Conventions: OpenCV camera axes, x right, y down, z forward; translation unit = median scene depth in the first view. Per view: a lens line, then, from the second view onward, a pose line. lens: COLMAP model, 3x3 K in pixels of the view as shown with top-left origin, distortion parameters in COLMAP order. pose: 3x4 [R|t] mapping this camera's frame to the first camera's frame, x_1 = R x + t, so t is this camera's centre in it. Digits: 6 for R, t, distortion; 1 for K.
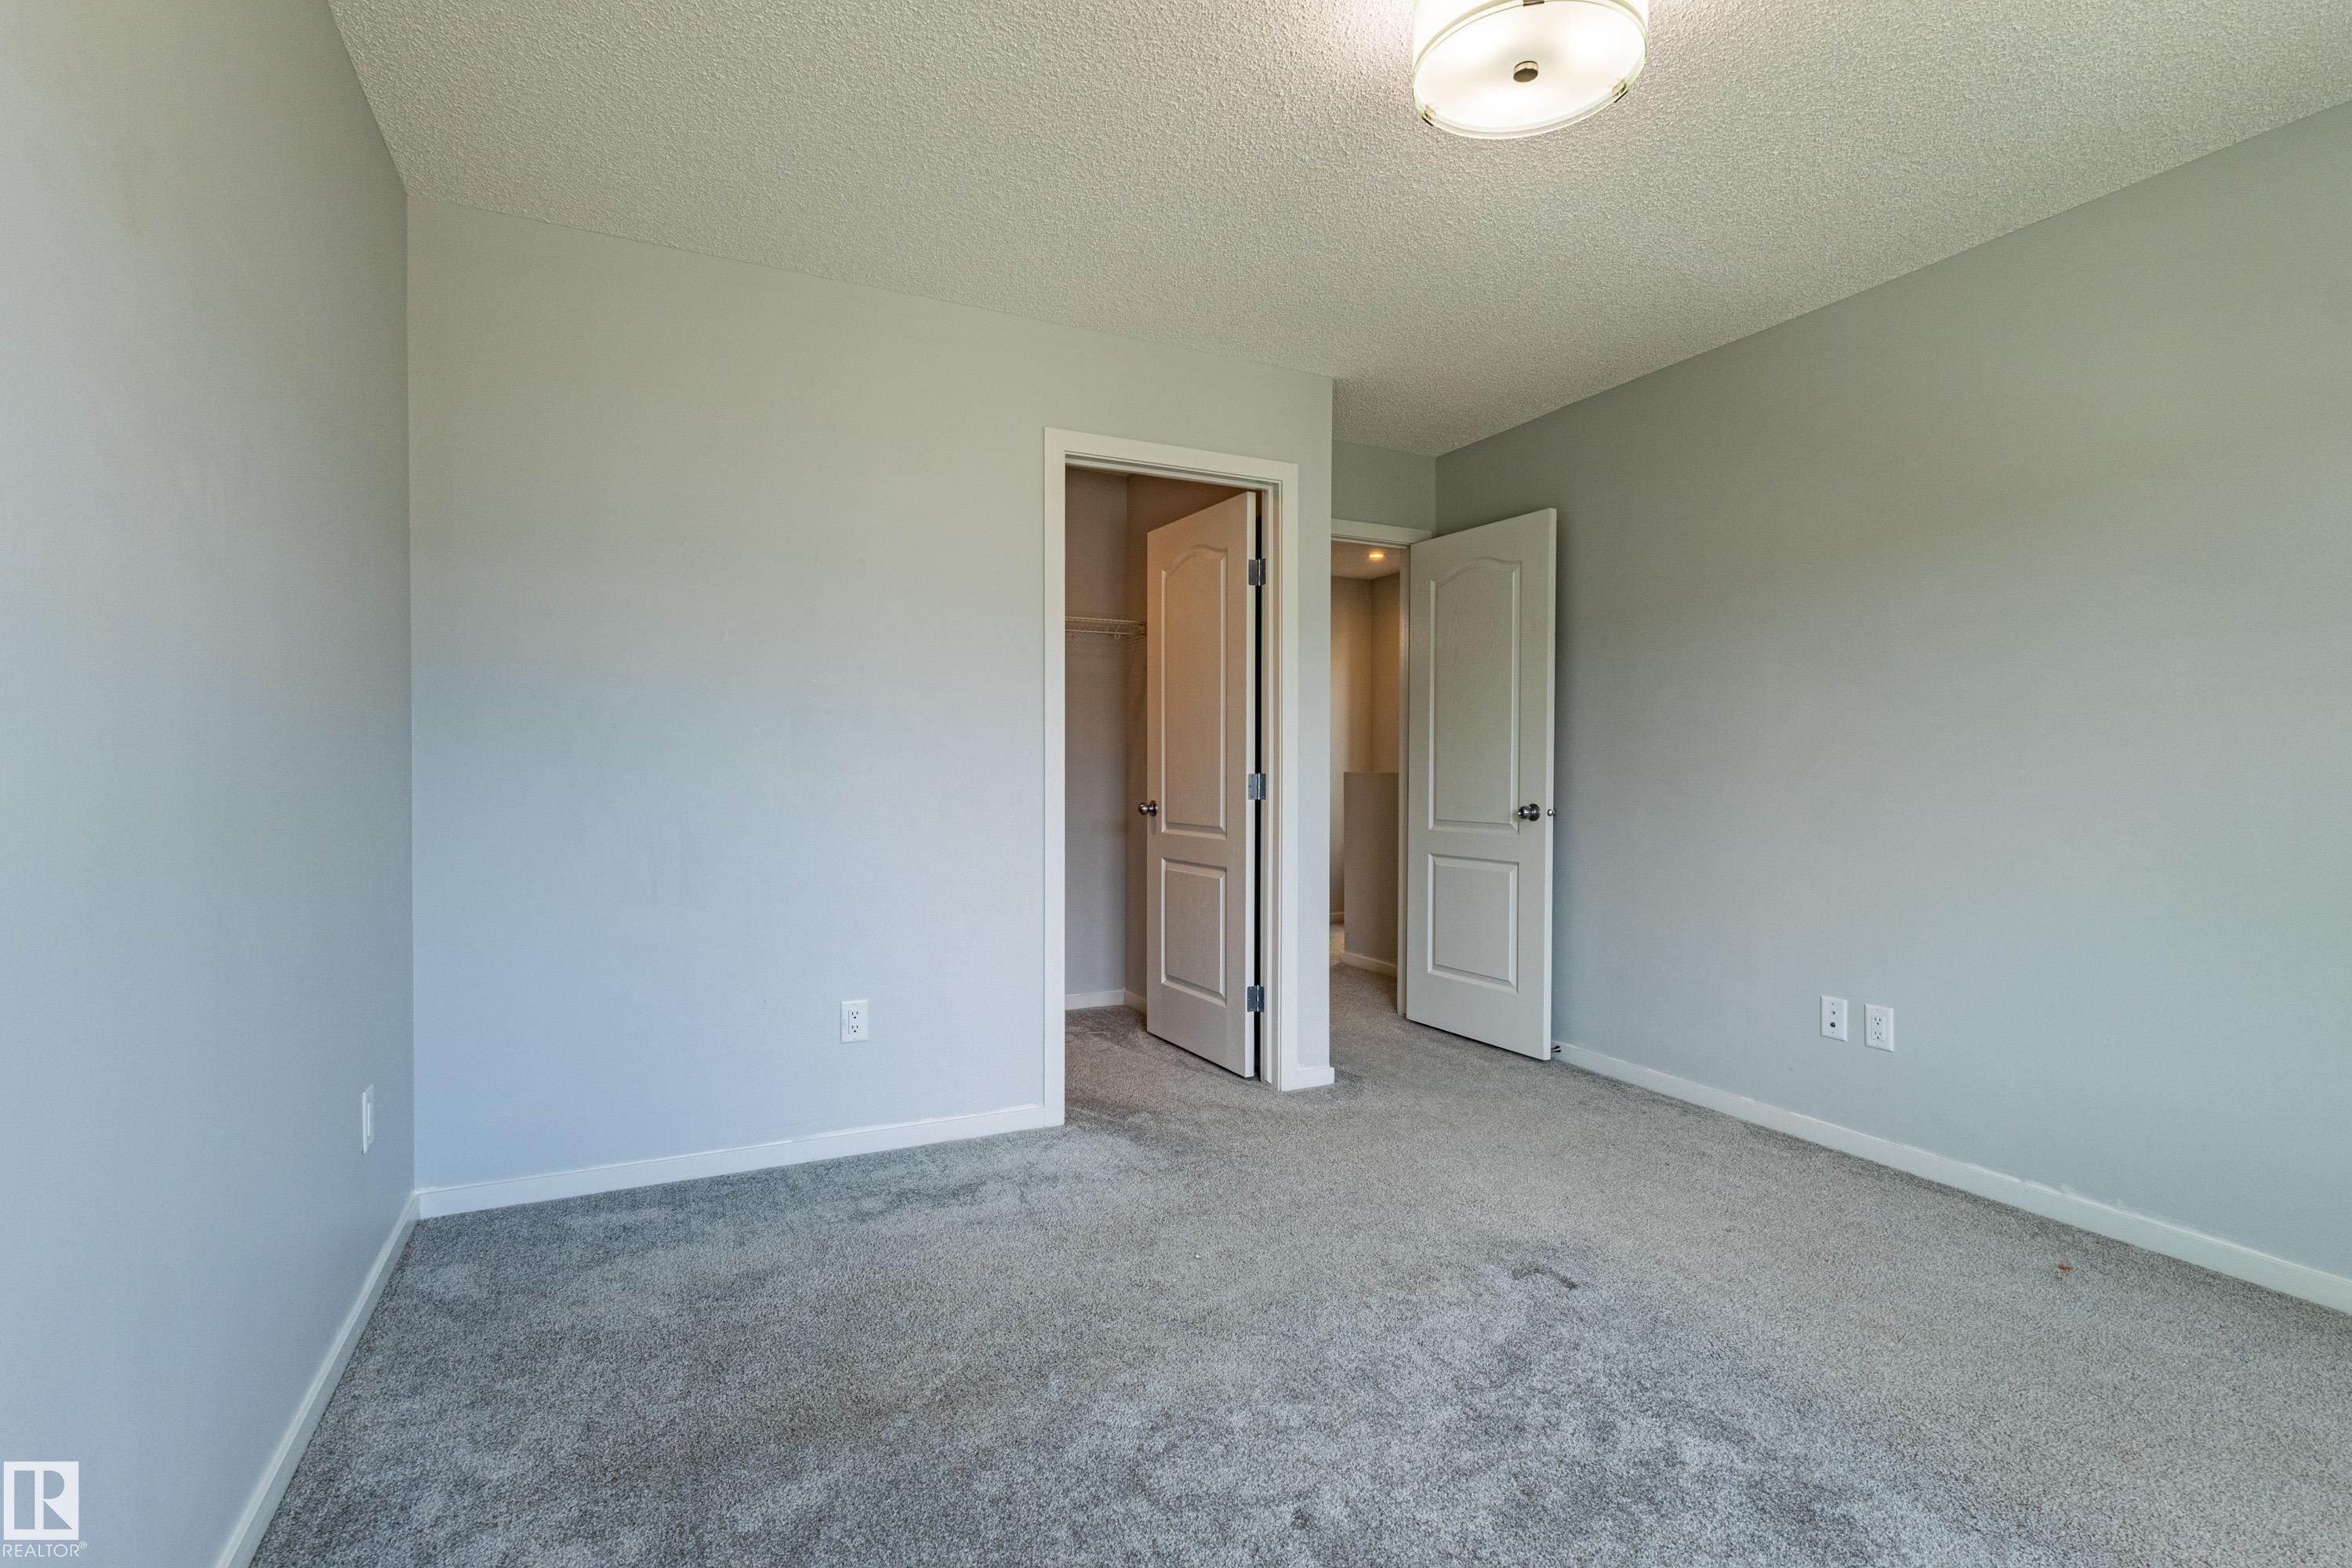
lens RADIAL K [[1095.3, 0, 1154.5], [0, 1095.3, 772.5], [0, 0, 1]] dist [0.002080, 0.002684]
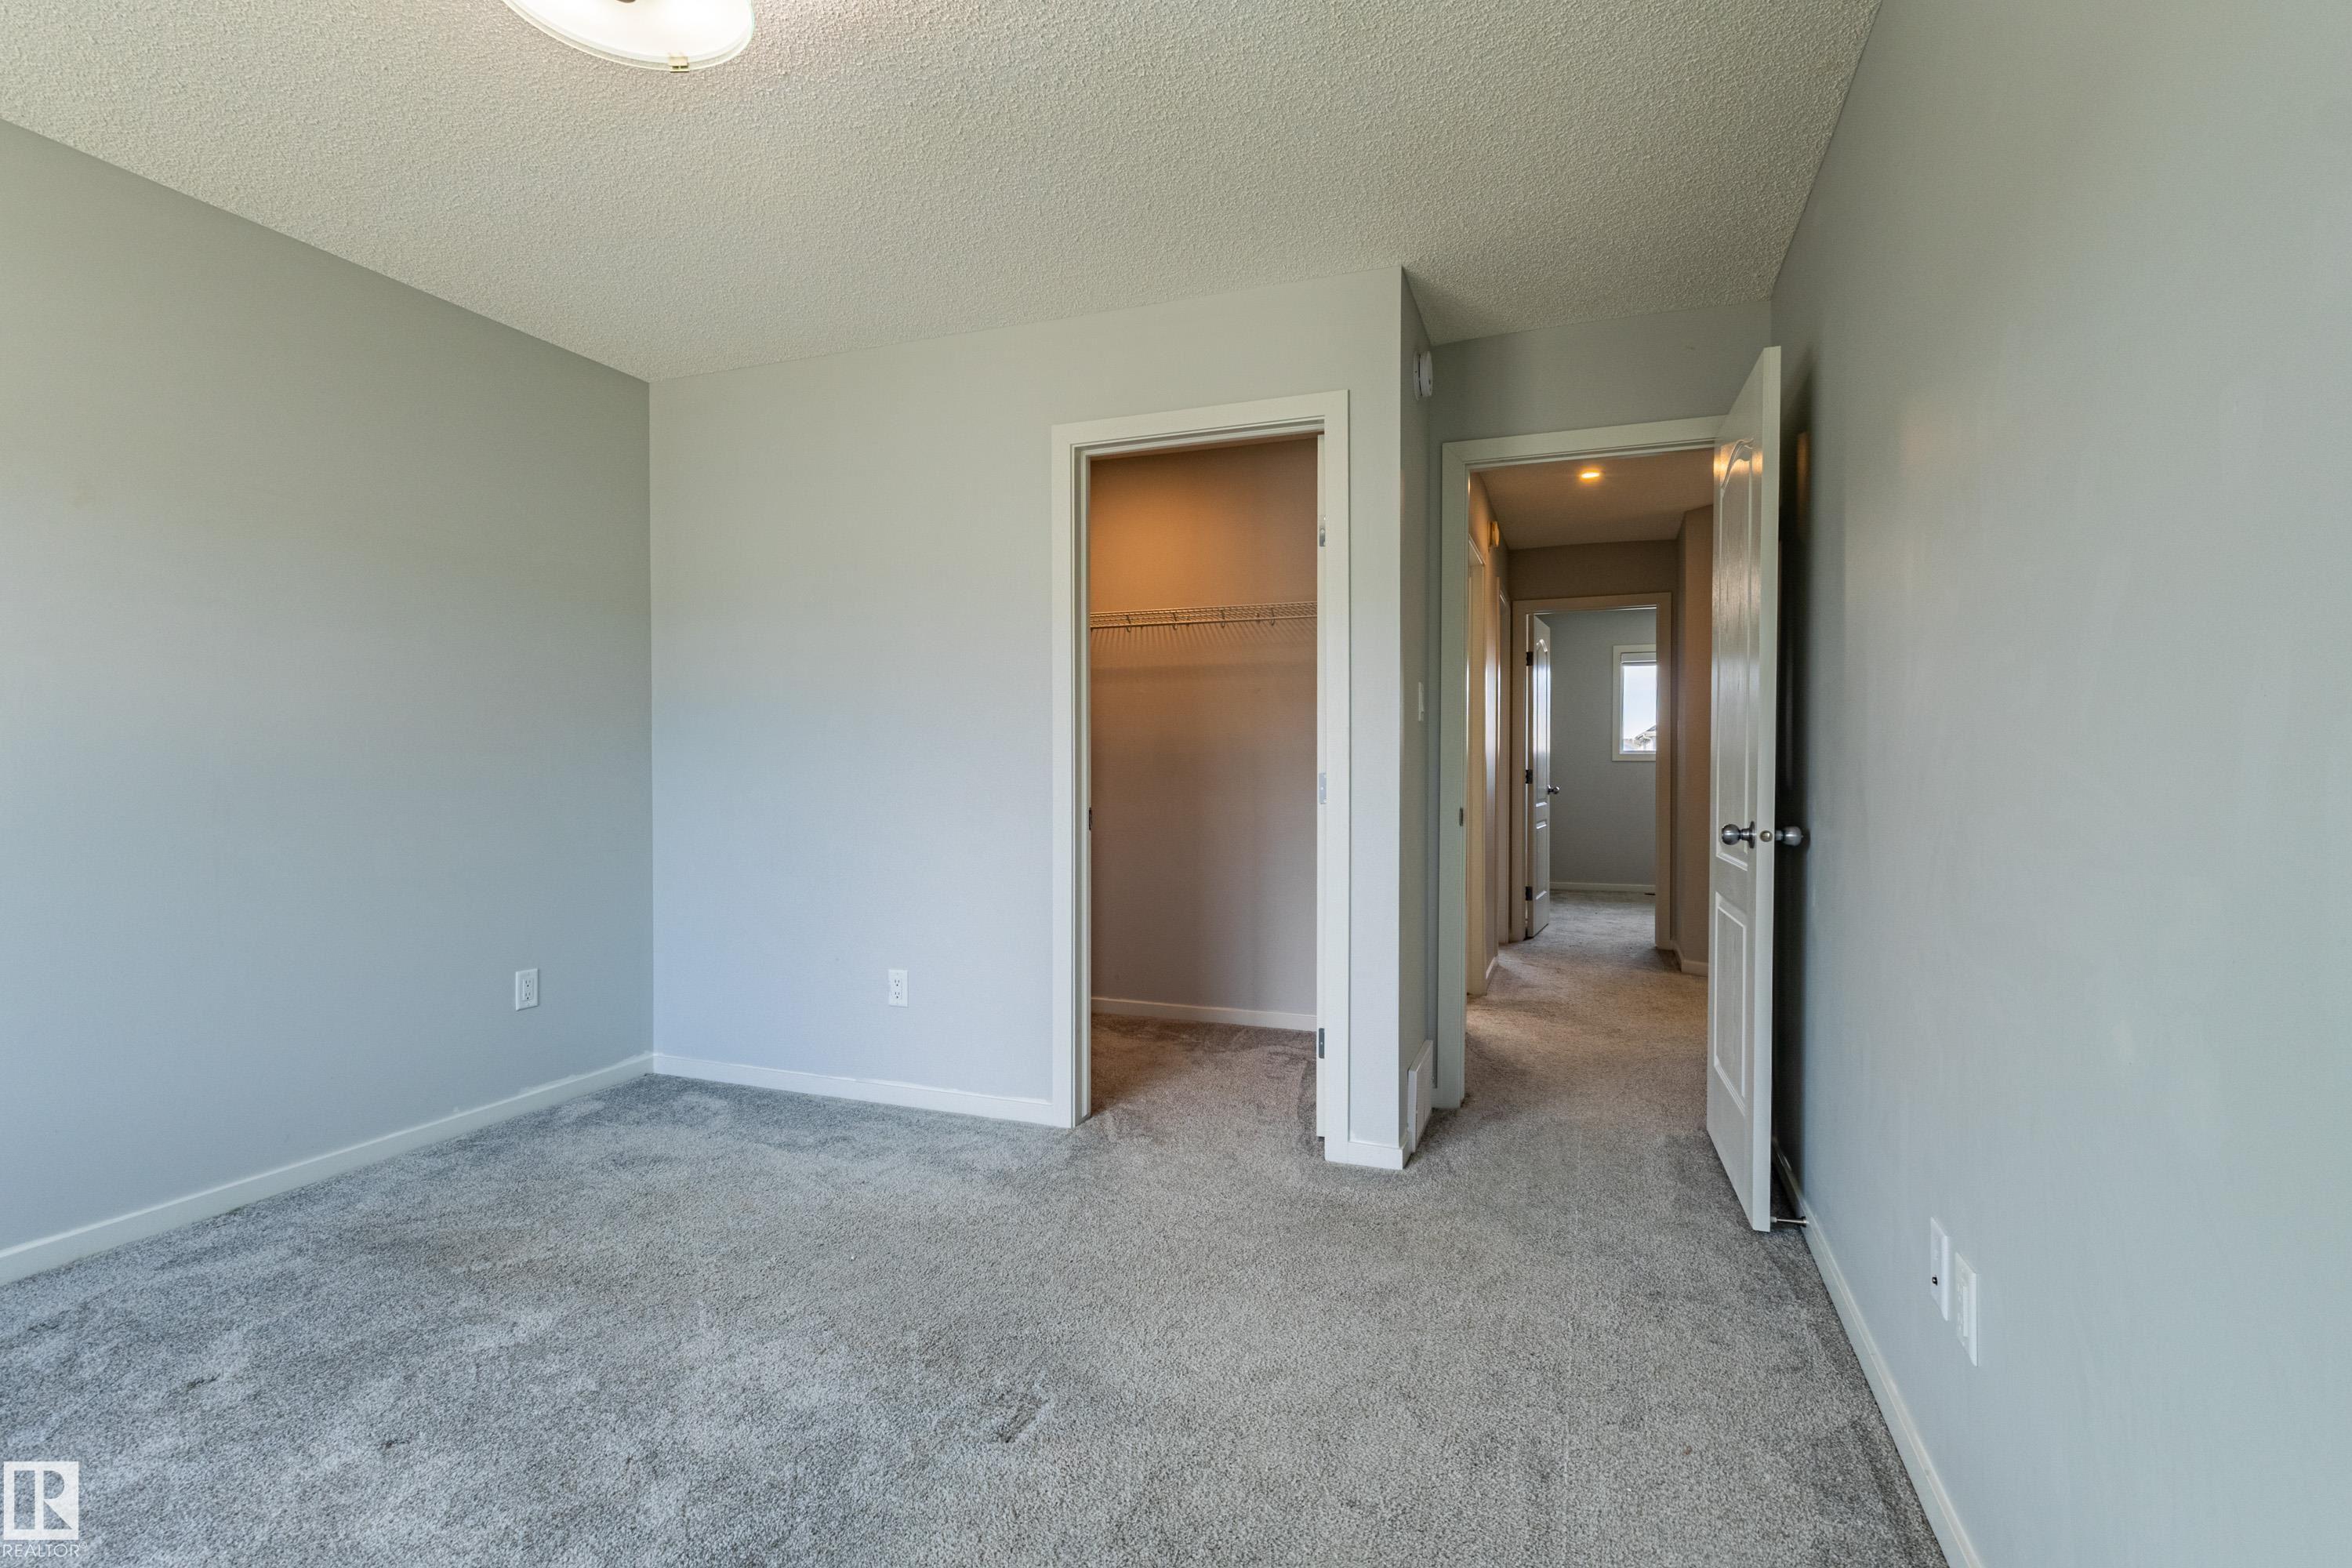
lens RADIAL K [[1095.3, 0, 1186.8], [0, 1095.3, 790.0], [0, 0, 1]] dist [0.002080, 0.002684]
pose [[0.687510, 0.009956, -0.726106, 0.772709], [-0.004462, 0.999945, 0.009486, 0.006624], [0.726161, -0.003282, 0.687517, 0.435020]]
